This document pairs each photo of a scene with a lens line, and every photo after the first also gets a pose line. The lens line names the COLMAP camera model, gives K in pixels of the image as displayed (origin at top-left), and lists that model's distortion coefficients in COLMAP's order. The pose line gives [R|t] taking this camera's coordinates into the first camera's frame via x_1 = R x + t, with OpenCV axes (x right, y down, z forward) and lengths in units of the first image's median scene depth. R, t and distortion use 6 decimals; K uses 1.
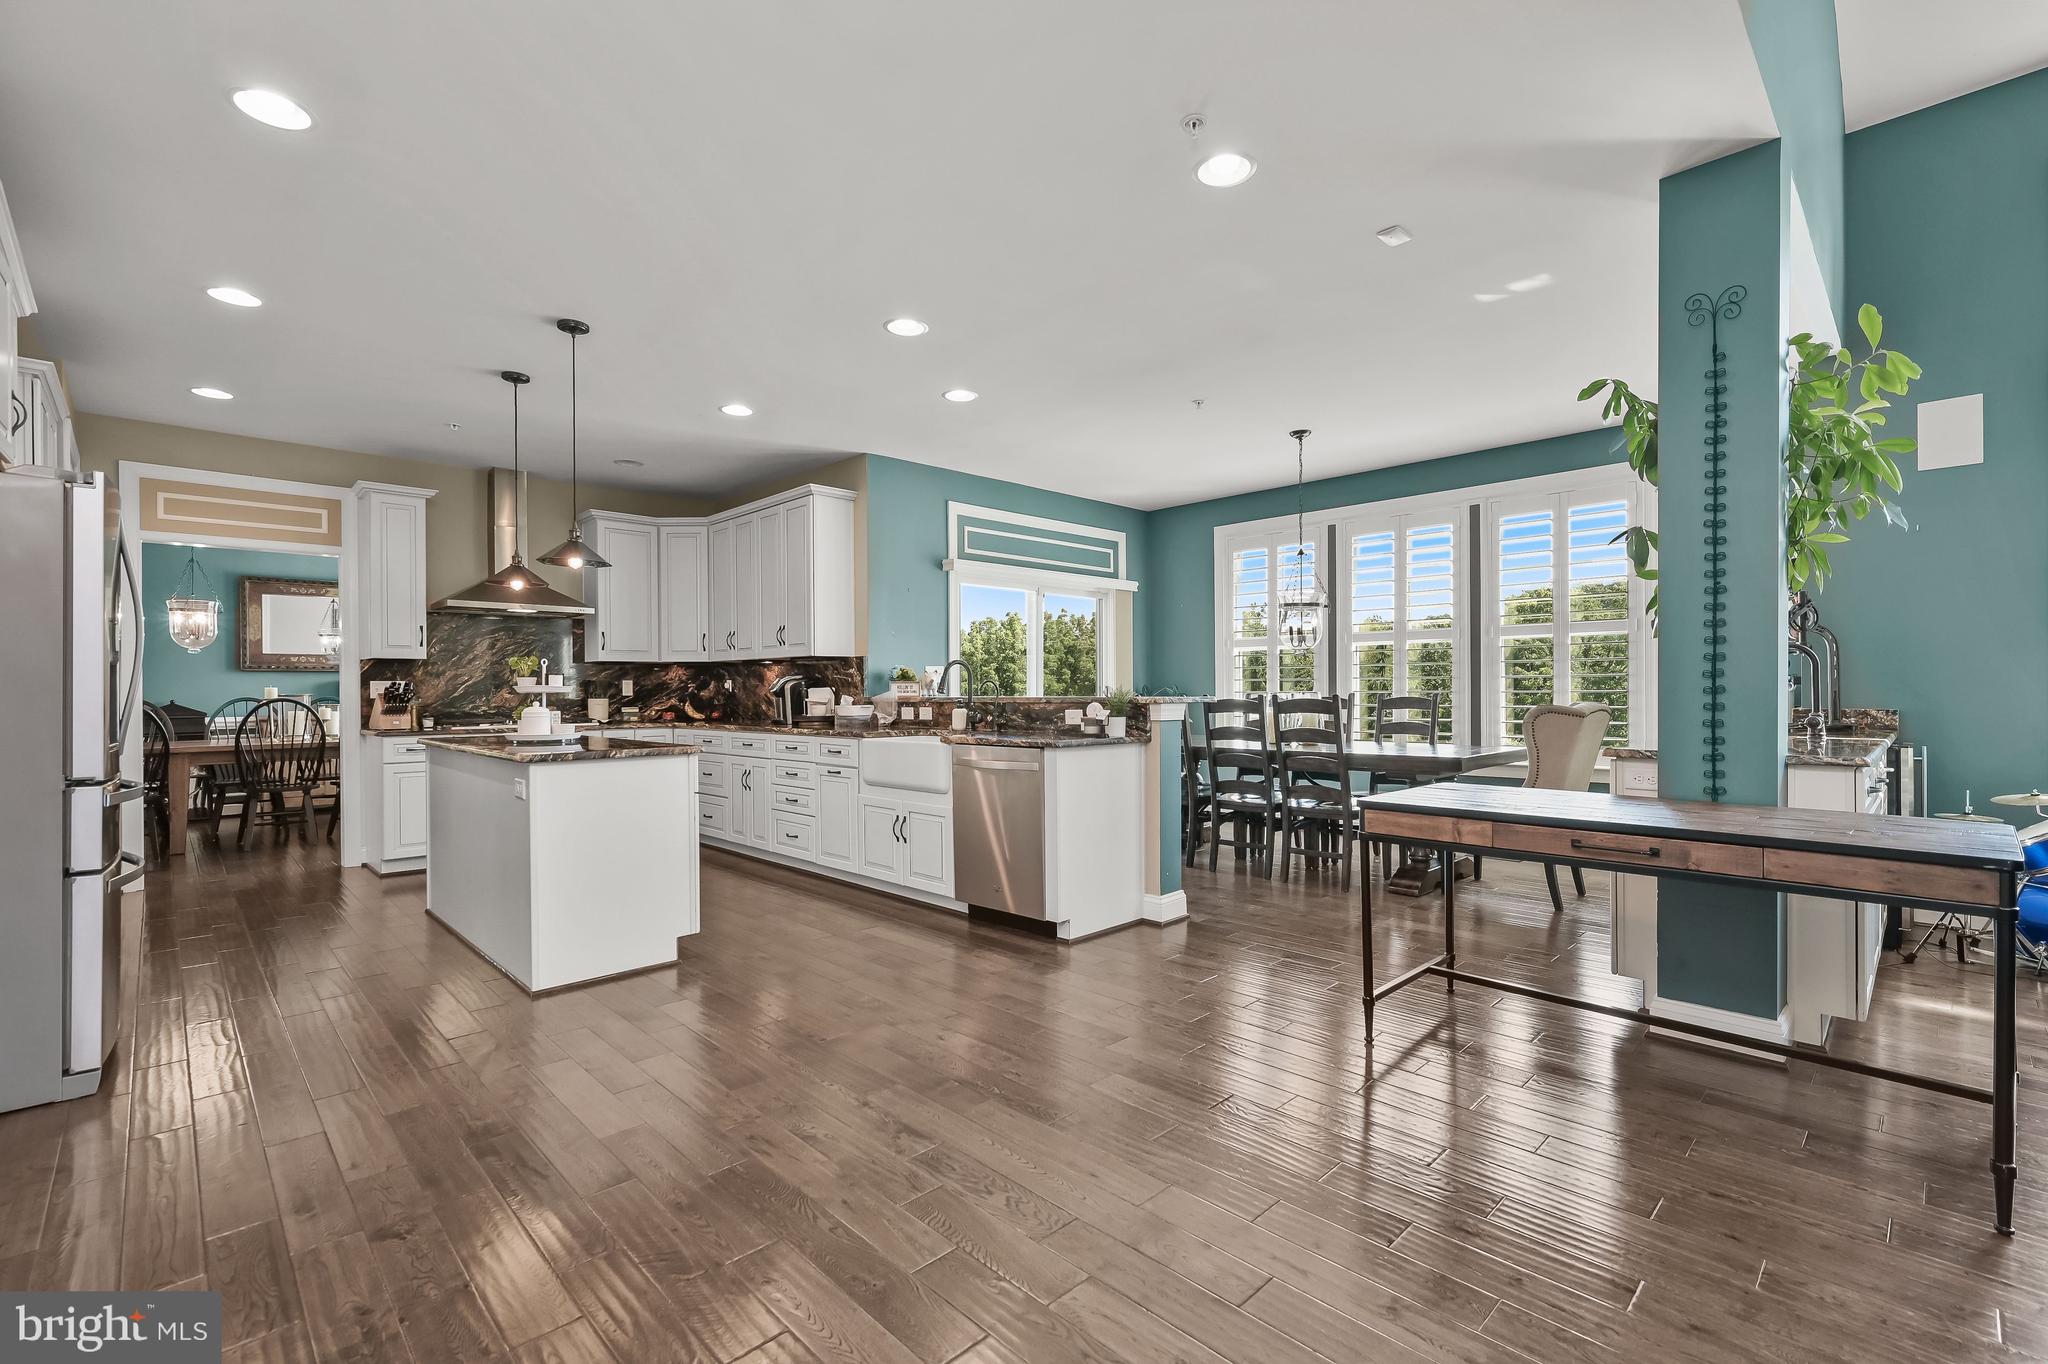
lens RADIAL K [[894.9, 0, 1029.8], [0, 894.9, 686.6], [0, 0, 1]] dist [-0.001583, -0.000274]
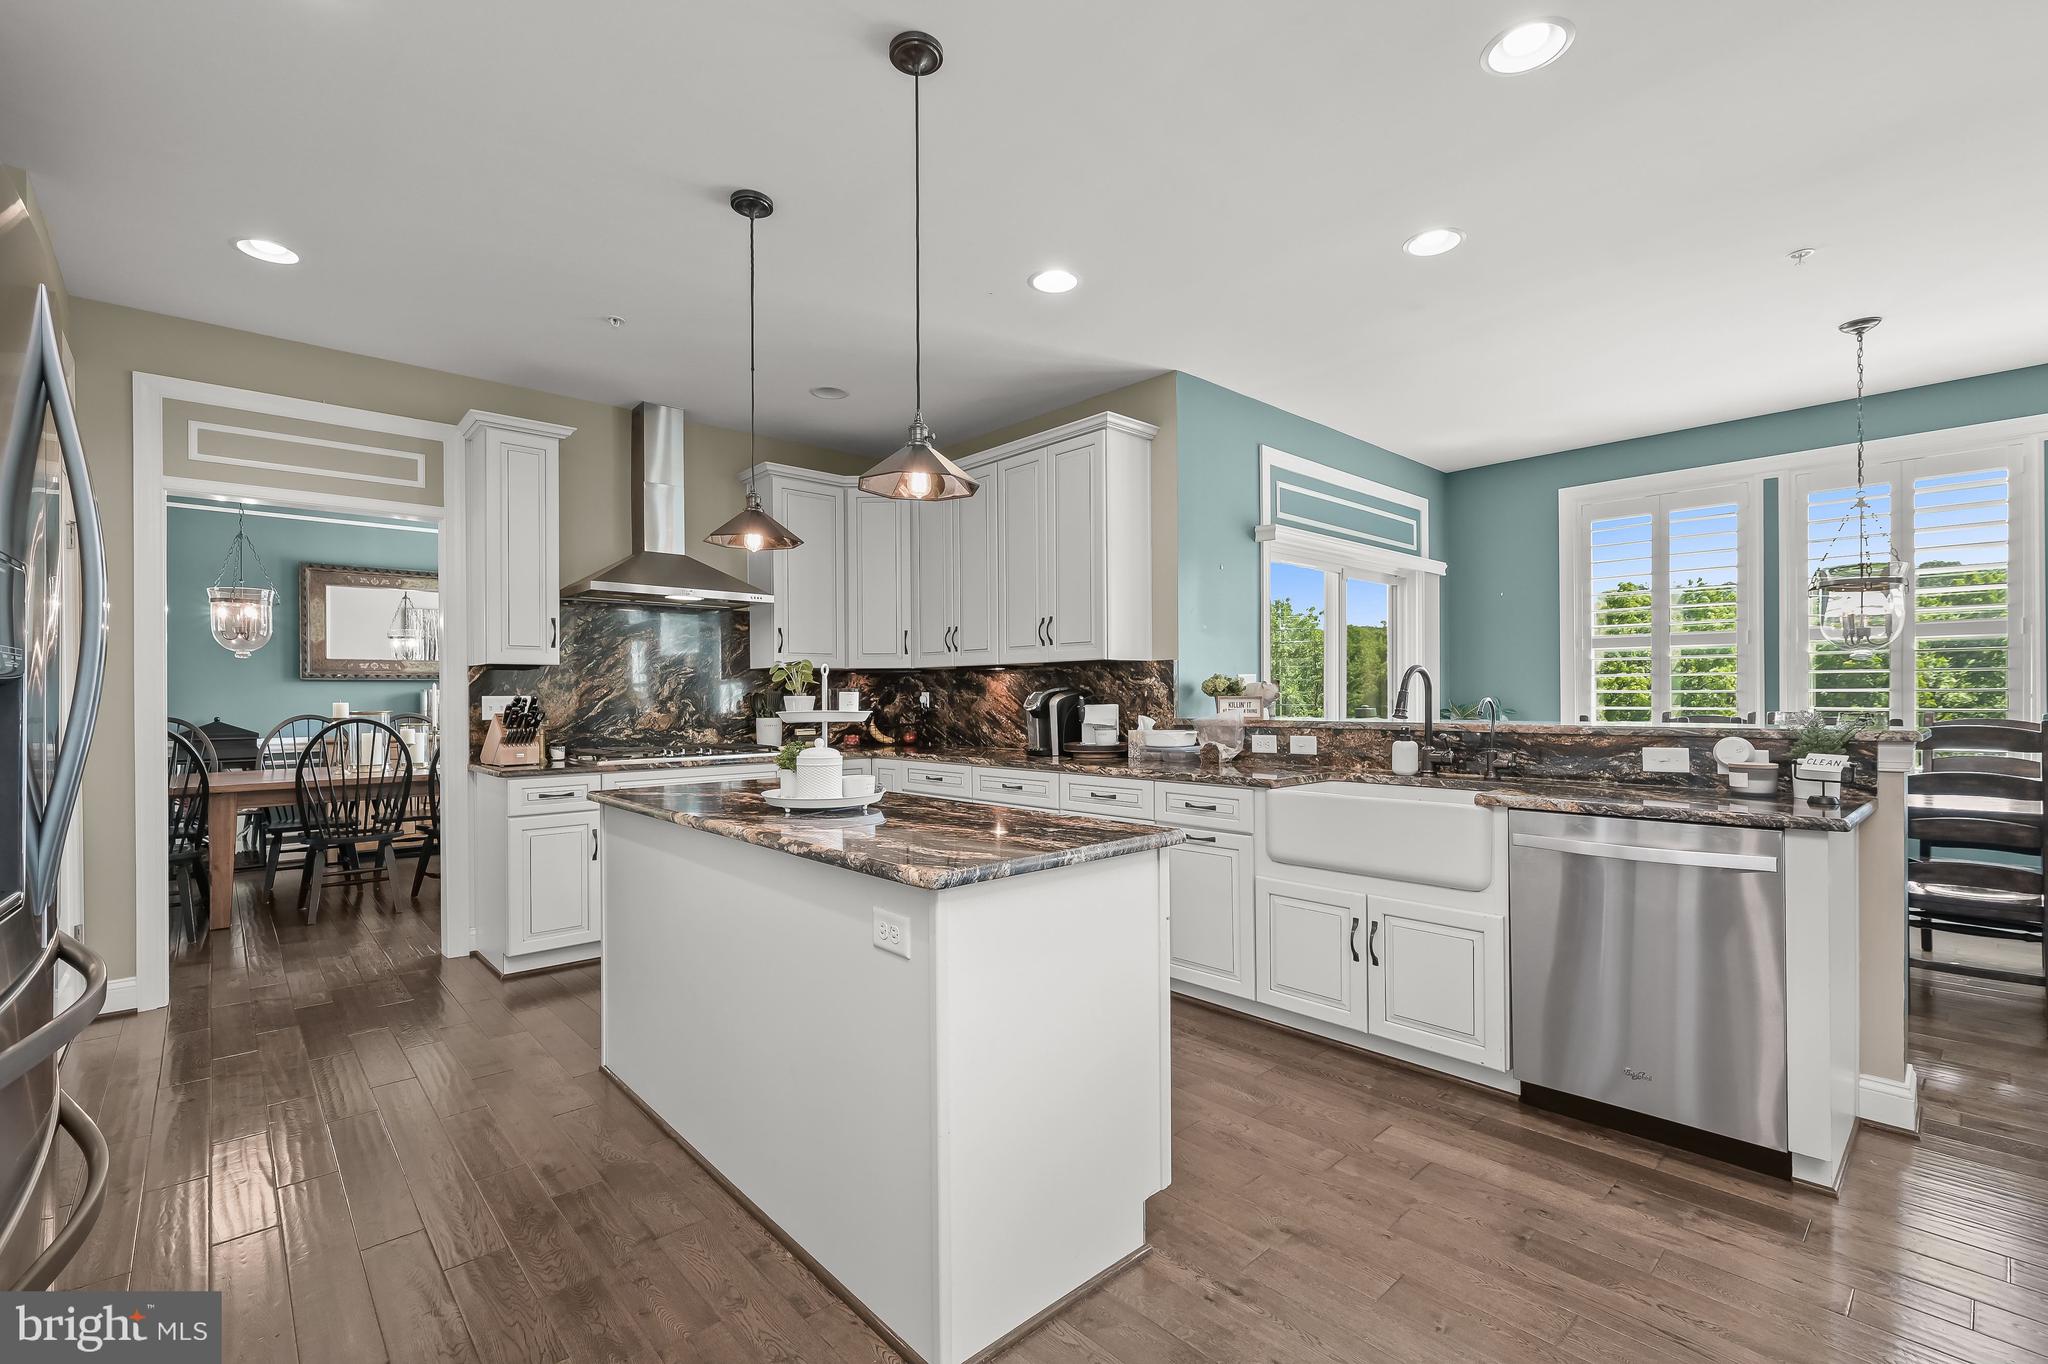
lens RADIAL K [[894.3, 0, 1034.1], [0, 894.3, 689.9], [0, 0, 1]] dist [-0.001330, -0.000220]
pose [[0.999551, -0.000517, -0.029968, -0.262038], [0.000432, 0.999996, -0.002822, -0.008343], [0.029969, 0.002808, 0.999547, 0.284965]]
